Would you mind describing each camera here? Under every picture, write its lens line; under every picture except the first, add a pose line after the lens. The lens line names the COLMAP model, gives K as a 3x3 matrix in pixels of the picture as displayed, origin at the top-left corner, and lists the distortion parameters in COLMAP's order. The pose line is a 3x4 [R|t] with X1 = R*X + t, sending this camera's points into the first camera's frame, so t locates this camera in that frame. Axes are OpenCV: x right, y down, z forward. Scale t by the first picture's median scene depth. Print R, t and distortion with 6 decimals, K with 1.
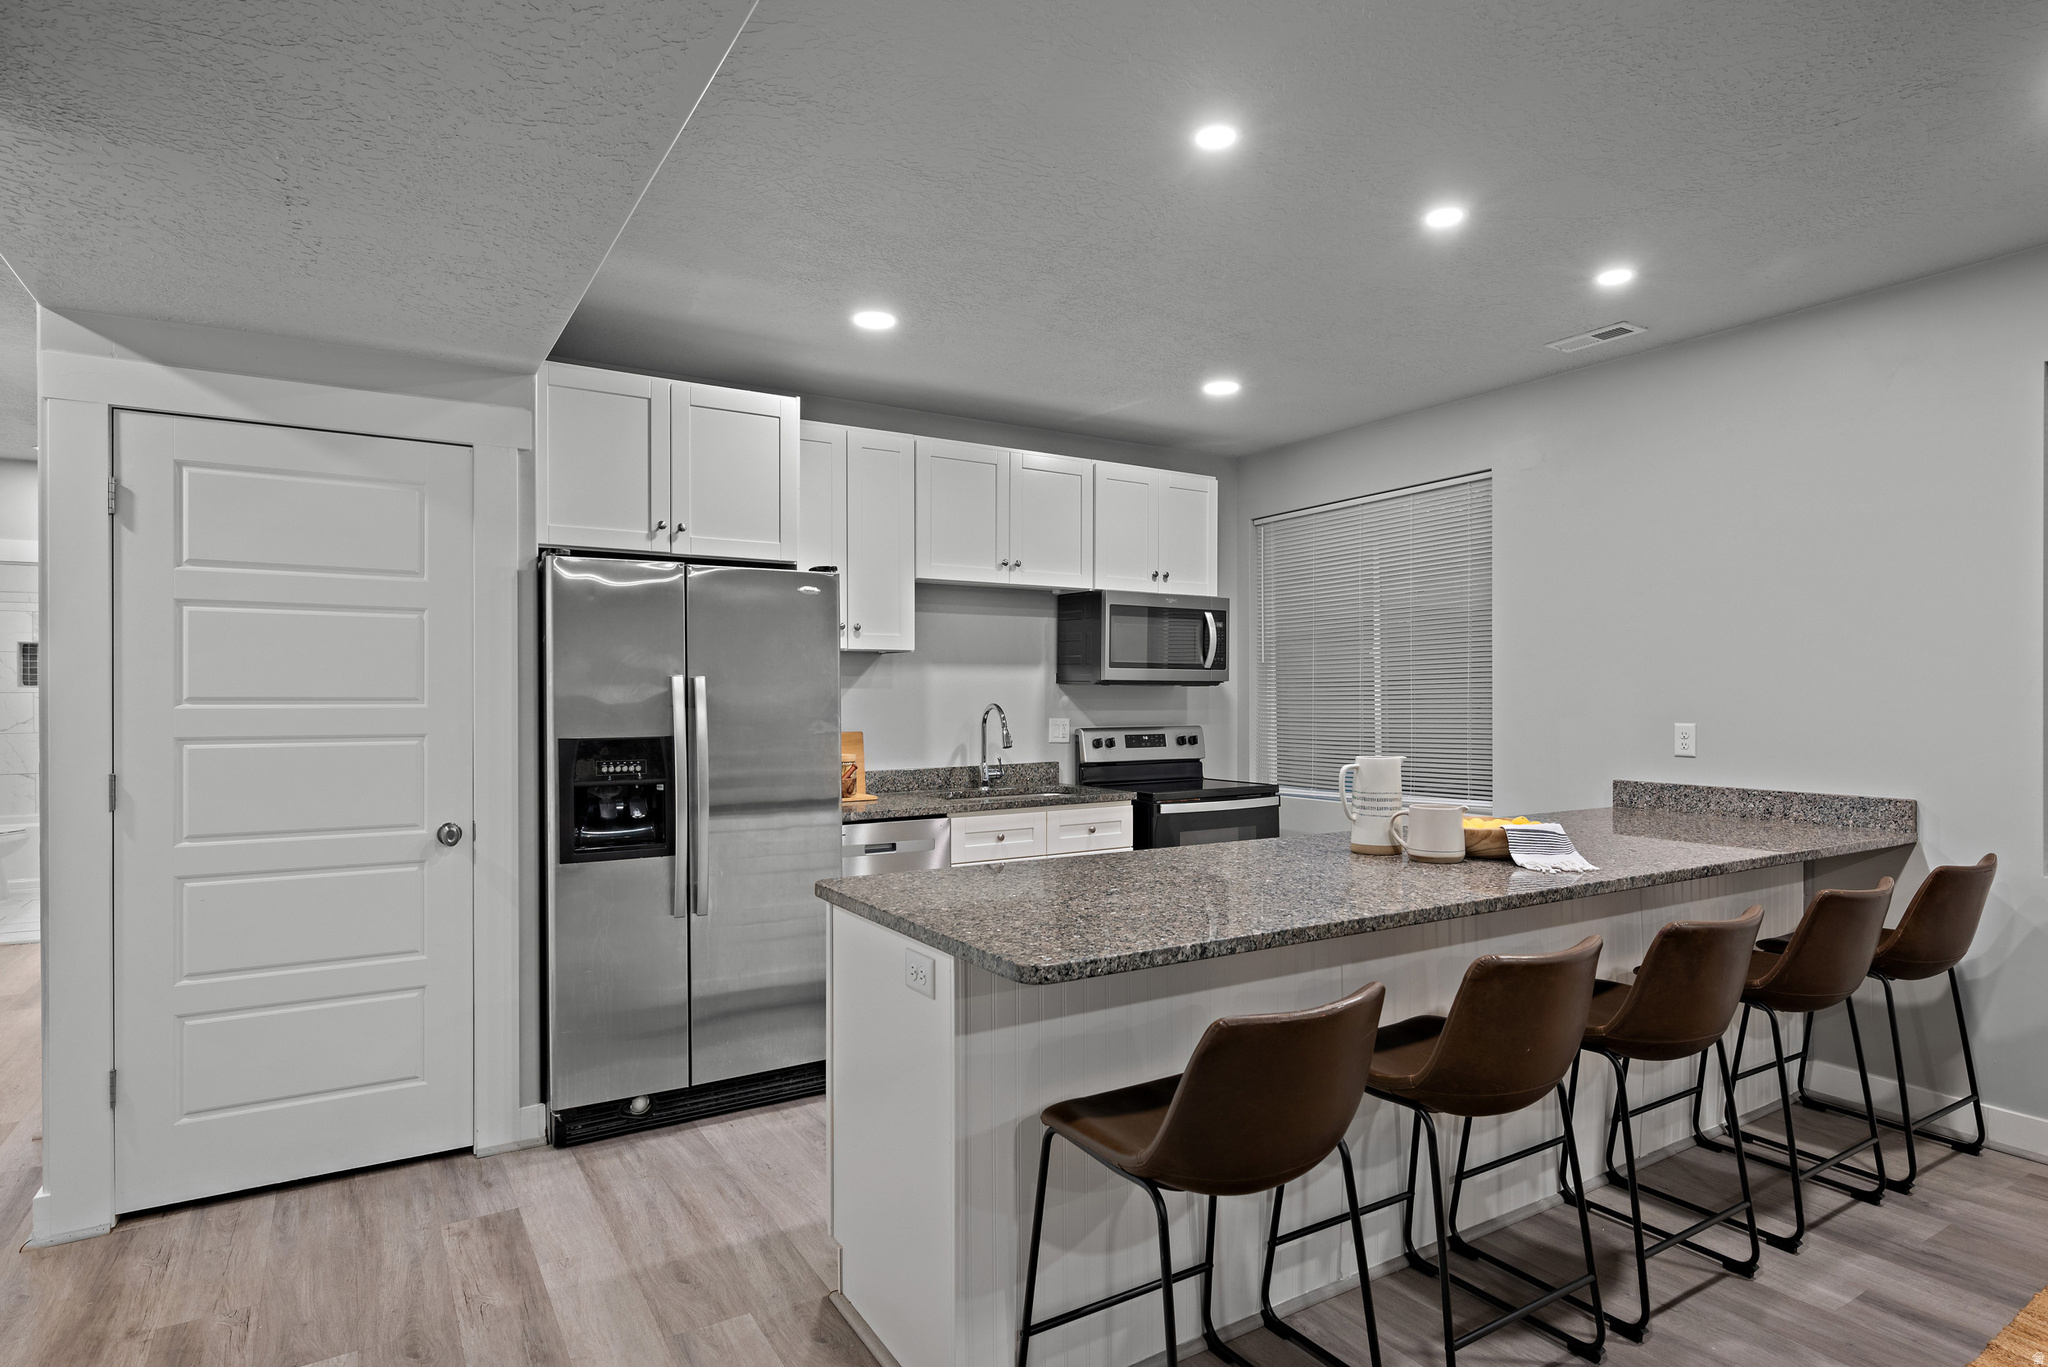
lens RADIAL K [[1090.9, 0, 1024.0], [0, 1090.9, 683.5], [0, 0, 1]] dist [-0.000262, -0.000775]
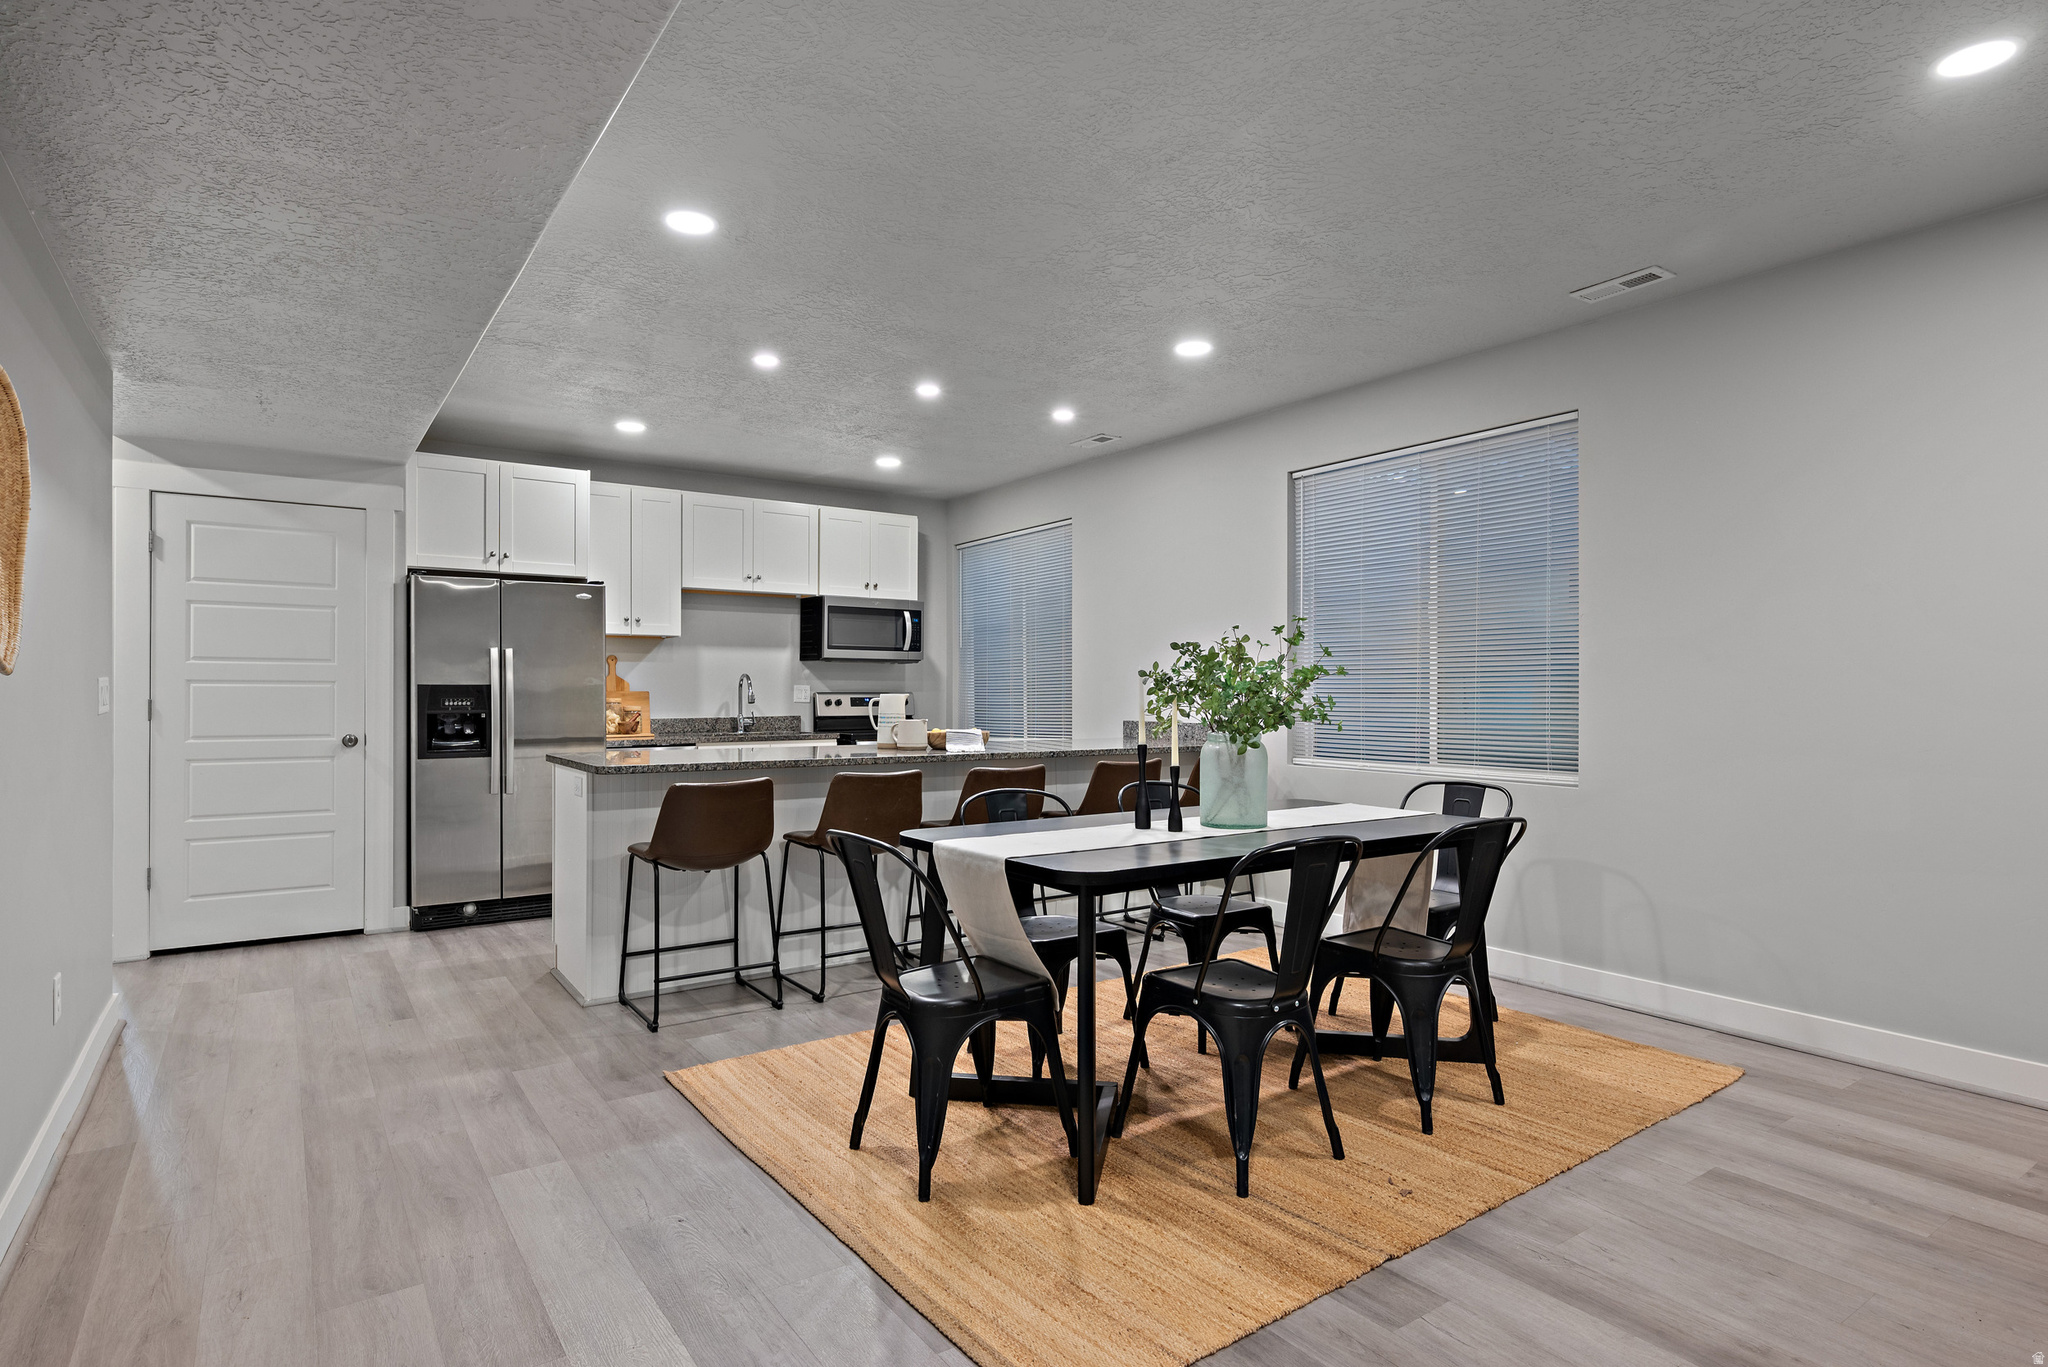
lens RADIAL K [[1075.8, 0, 1023.8], [0, 1075.8, 677.0], [0, 0, 1]] dist [-0.001405, 0.000047]
pose [[0.998603, 0.003793, 0.052697, 0.355534], [-0.003636, 0.999989, -0.003073, 0.035113], [-0.052709, 0.002877, 0.998606, -0.596859]]
